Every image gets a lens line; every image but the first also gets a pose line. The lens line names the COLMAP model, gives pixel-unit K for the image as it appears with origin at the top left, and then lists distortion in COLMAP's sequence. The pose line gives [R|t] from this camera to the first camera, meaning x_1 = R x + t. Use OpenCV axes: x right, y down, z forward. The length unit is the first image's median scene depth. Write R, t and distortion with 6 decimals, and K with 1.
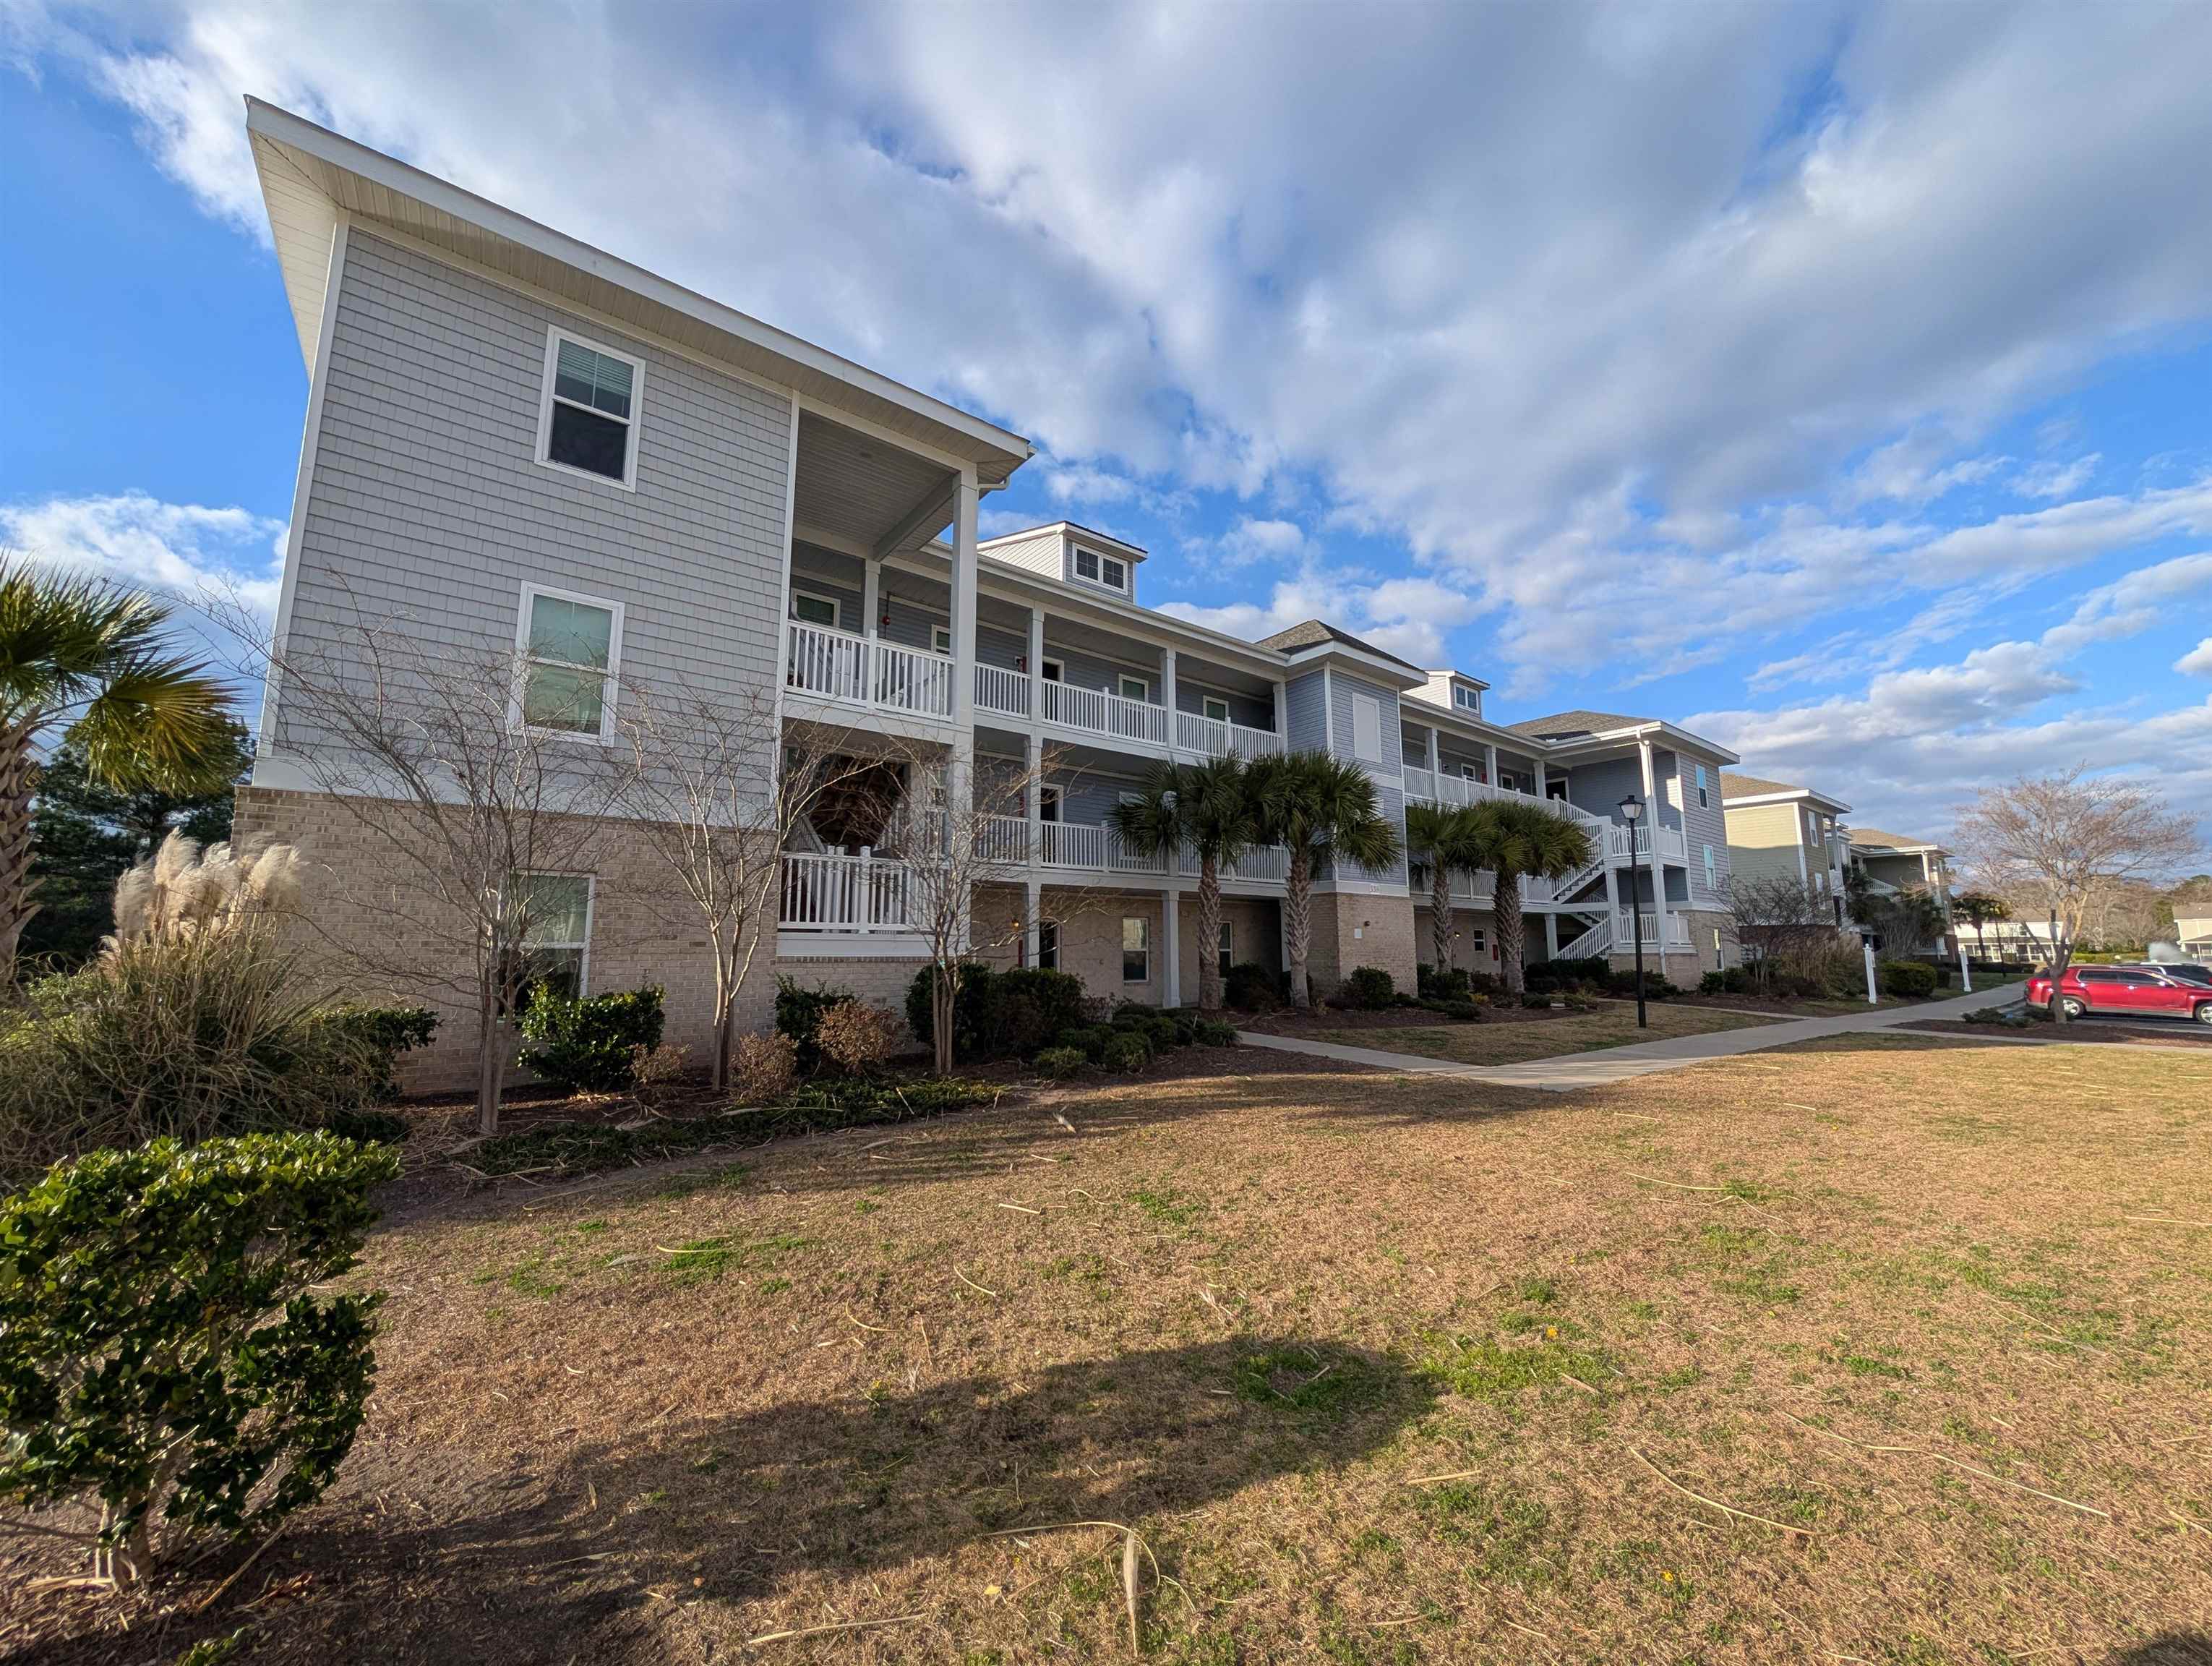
lens RADIAL K [[833.4, 0, 1106.0], [0, 833.4, 833.0], [0, 0, 1]] dist [-0.001997, -0.000231]
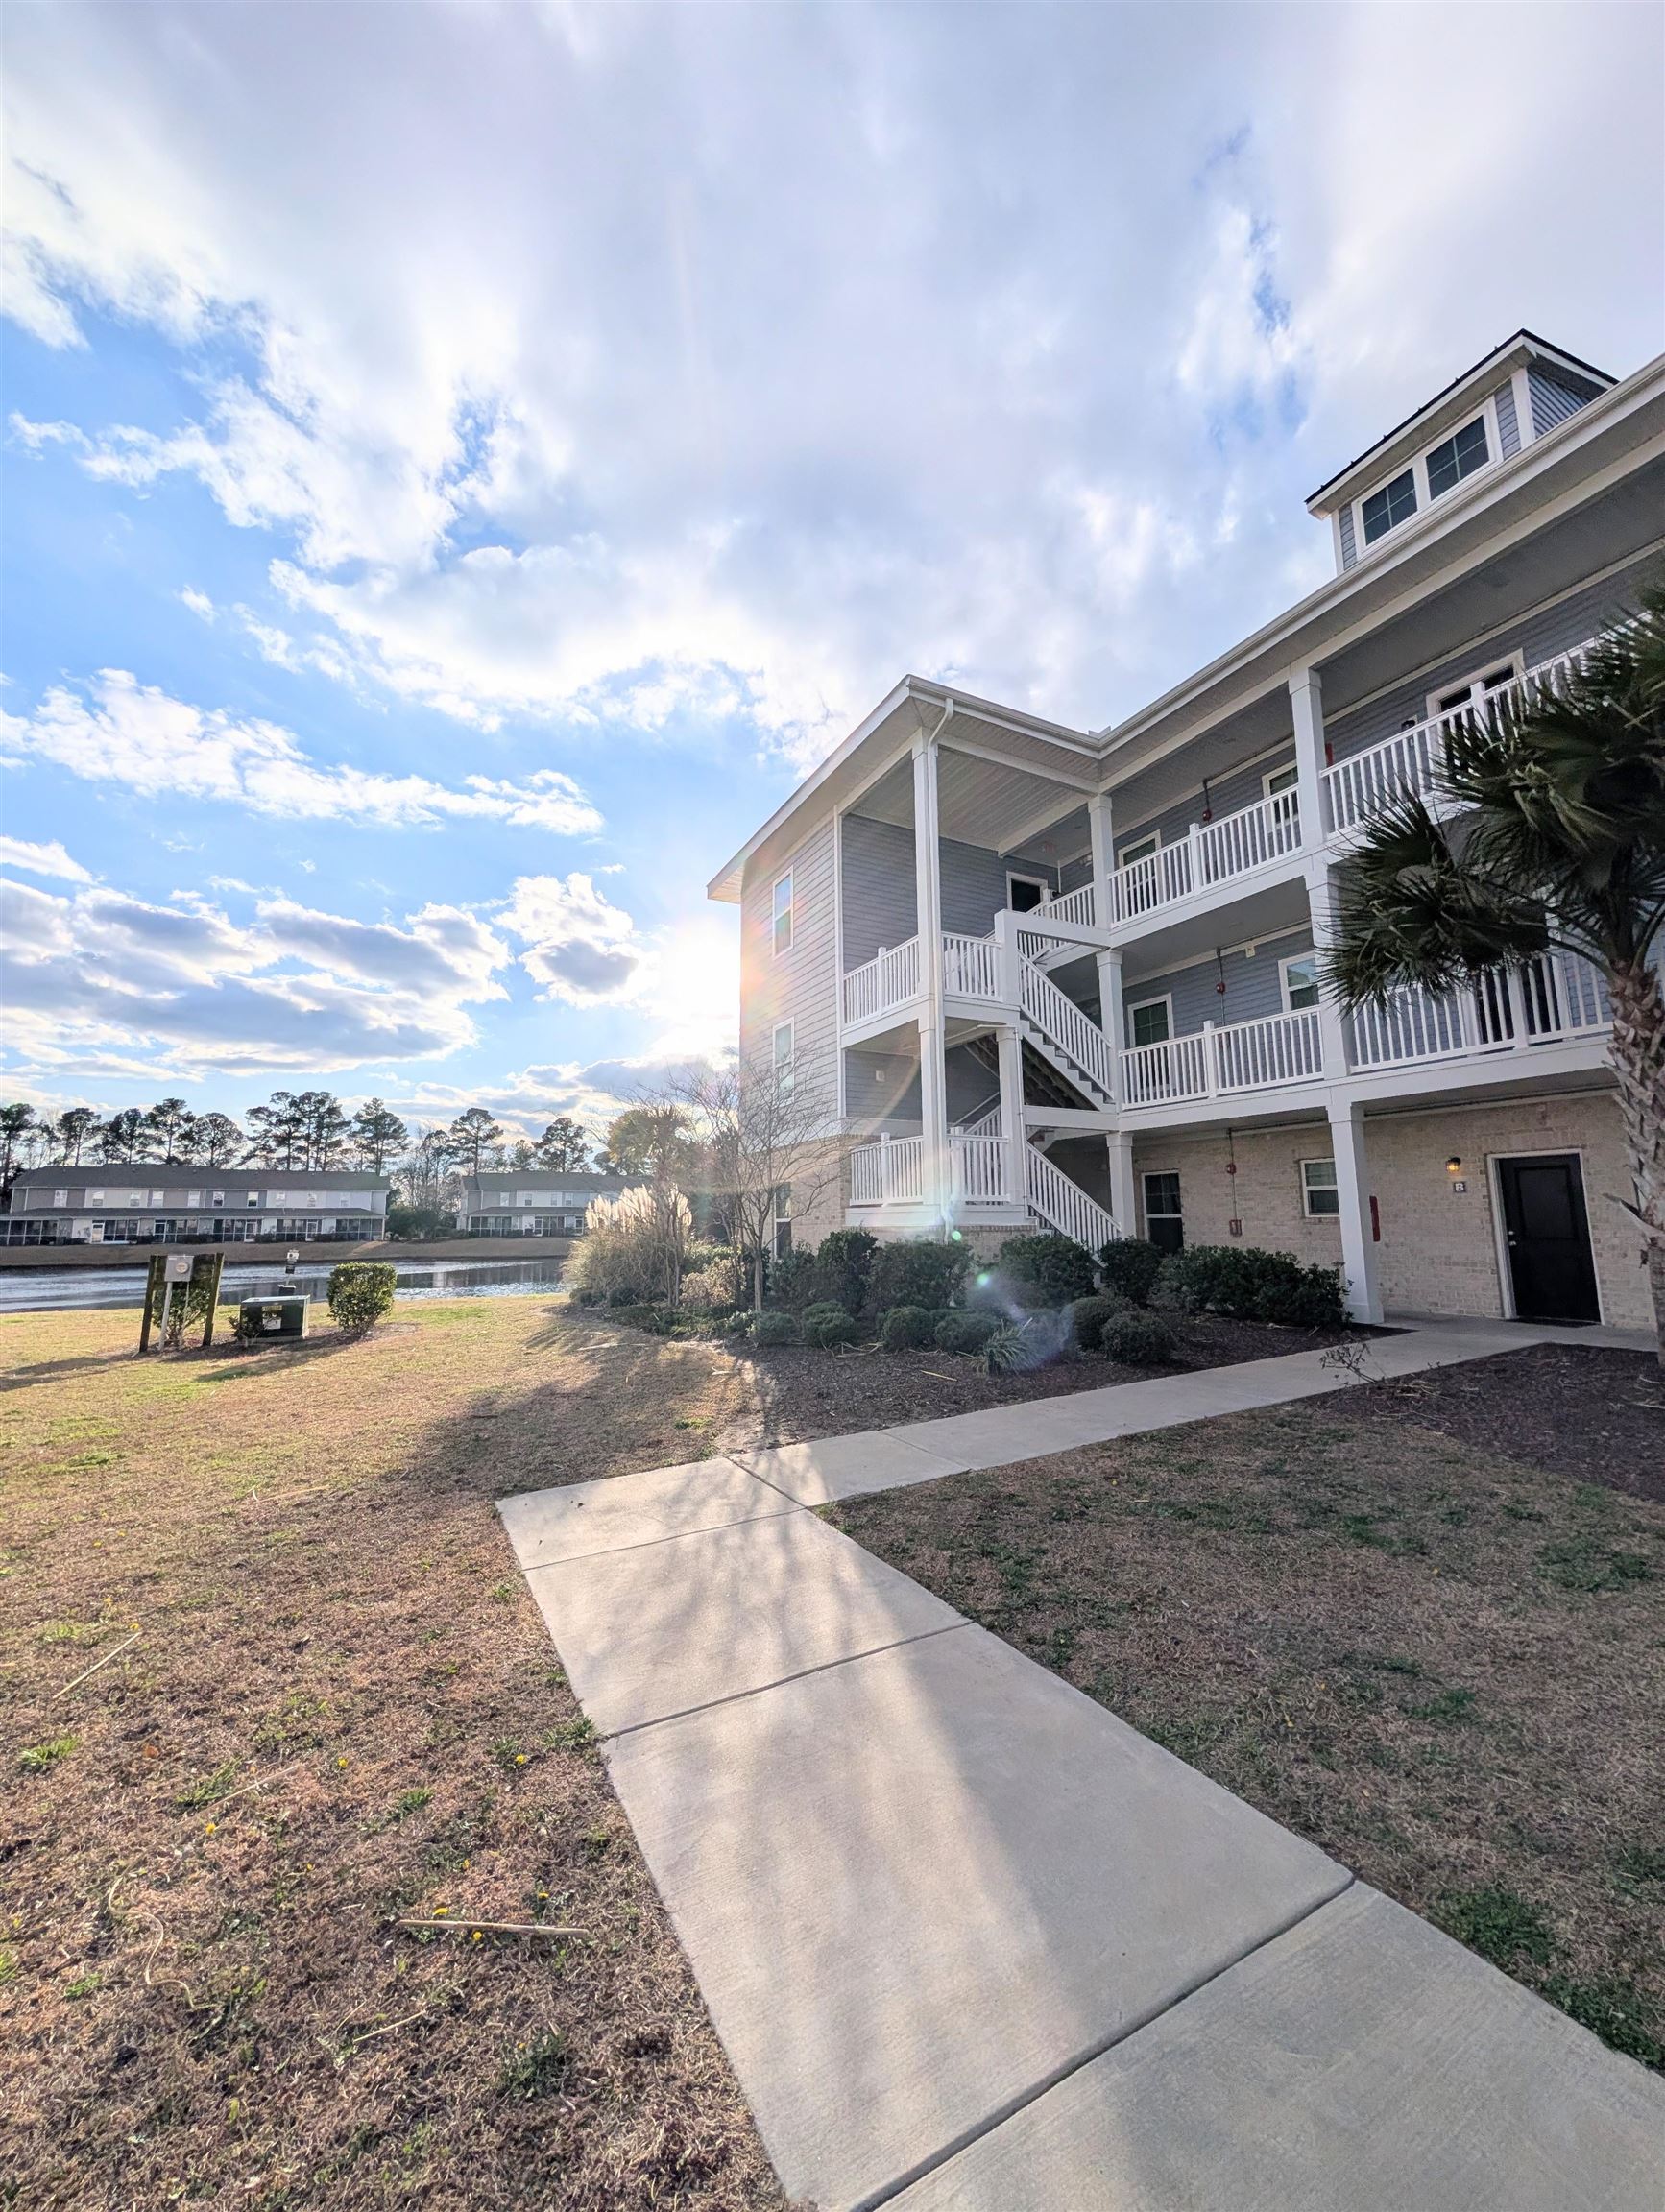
lens RADIAL K [[833.3, 0, 832.5], [0, 833.3, 1106.0], [0, 0, 1]] dist [-0.001997, -0.000231]
pose [[-0.169545, -0.132441, -0.976583, 0.573927], [0.157695, 0.974515, -0.159538, 0.099913], [0.972824, -0.181051, -0.144339, 0.719149]]
